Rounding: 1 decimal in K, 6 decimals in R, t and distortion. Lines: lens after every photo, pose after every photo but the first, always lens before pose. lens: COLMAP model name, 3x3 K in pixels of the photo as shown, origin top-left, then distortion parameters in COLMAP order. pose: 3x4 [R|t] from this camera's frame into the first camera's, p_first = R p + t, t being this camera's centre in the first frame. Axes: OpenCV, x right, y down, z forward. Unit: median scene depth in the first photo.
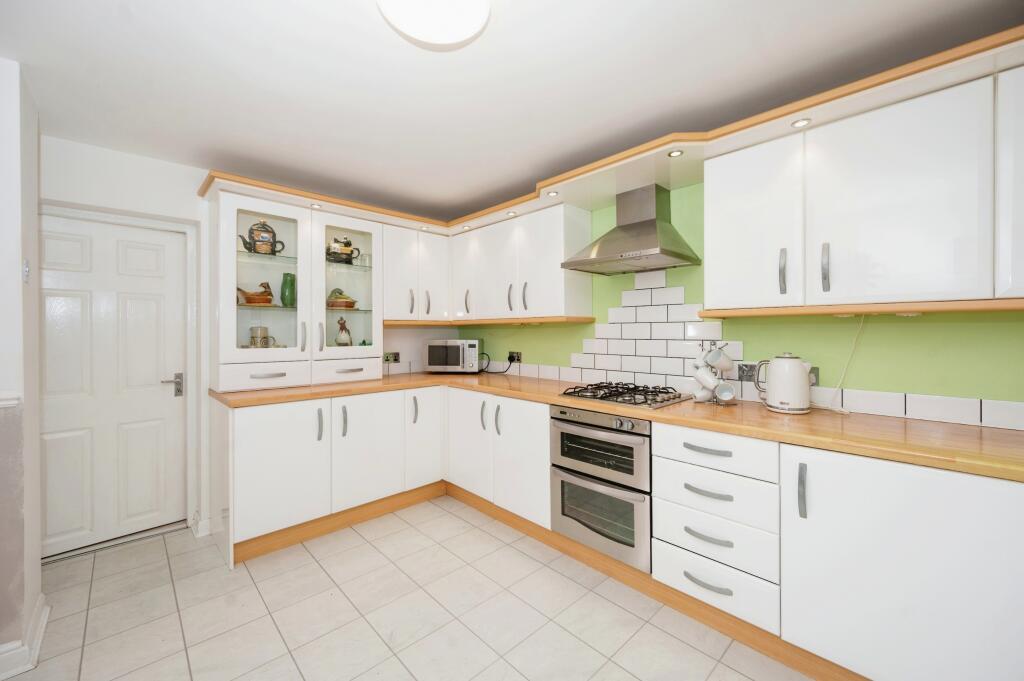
lens RADIAL K [[405.8, 0, 510.4], [0, 405.8, 332.3], [0, 0, 1]] dist [0.000399, 0.000002]
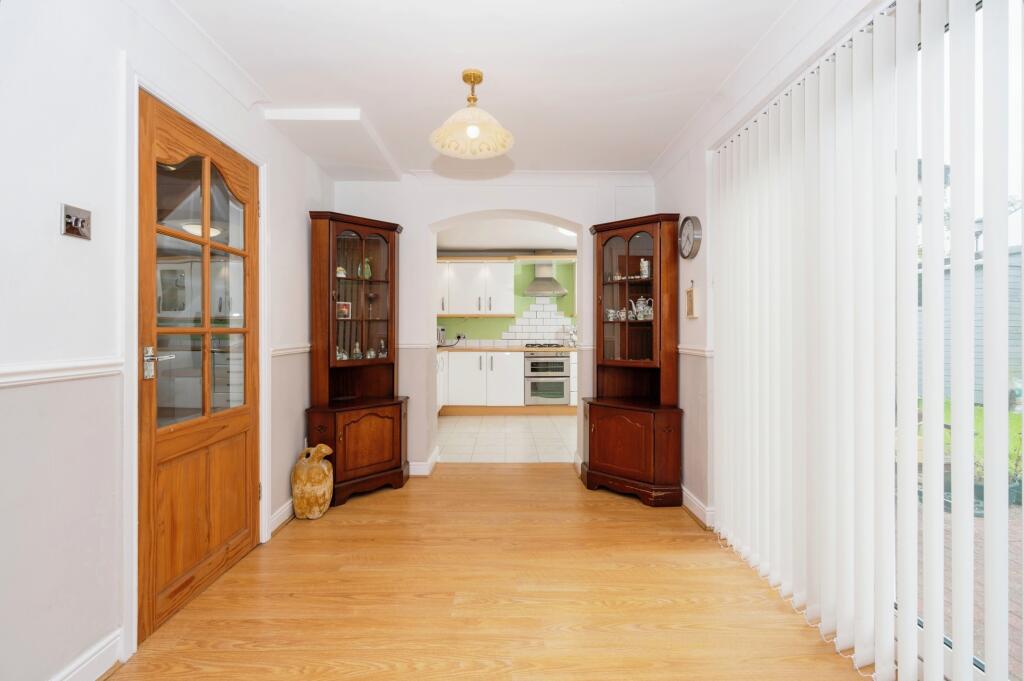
lens RADIAL K [[441.6, 0, 511.8], [0, 441.6, 336.4], [0, 0, 1]] dist [0.000053, 0.000000]
pose [[0.673473, -0.003520, 0.739203, -1.603873], [0.001765, 0.999993, 0.003154, 0.069784], [-0.739210, -0.000820, 0.673475, -0.583225]]
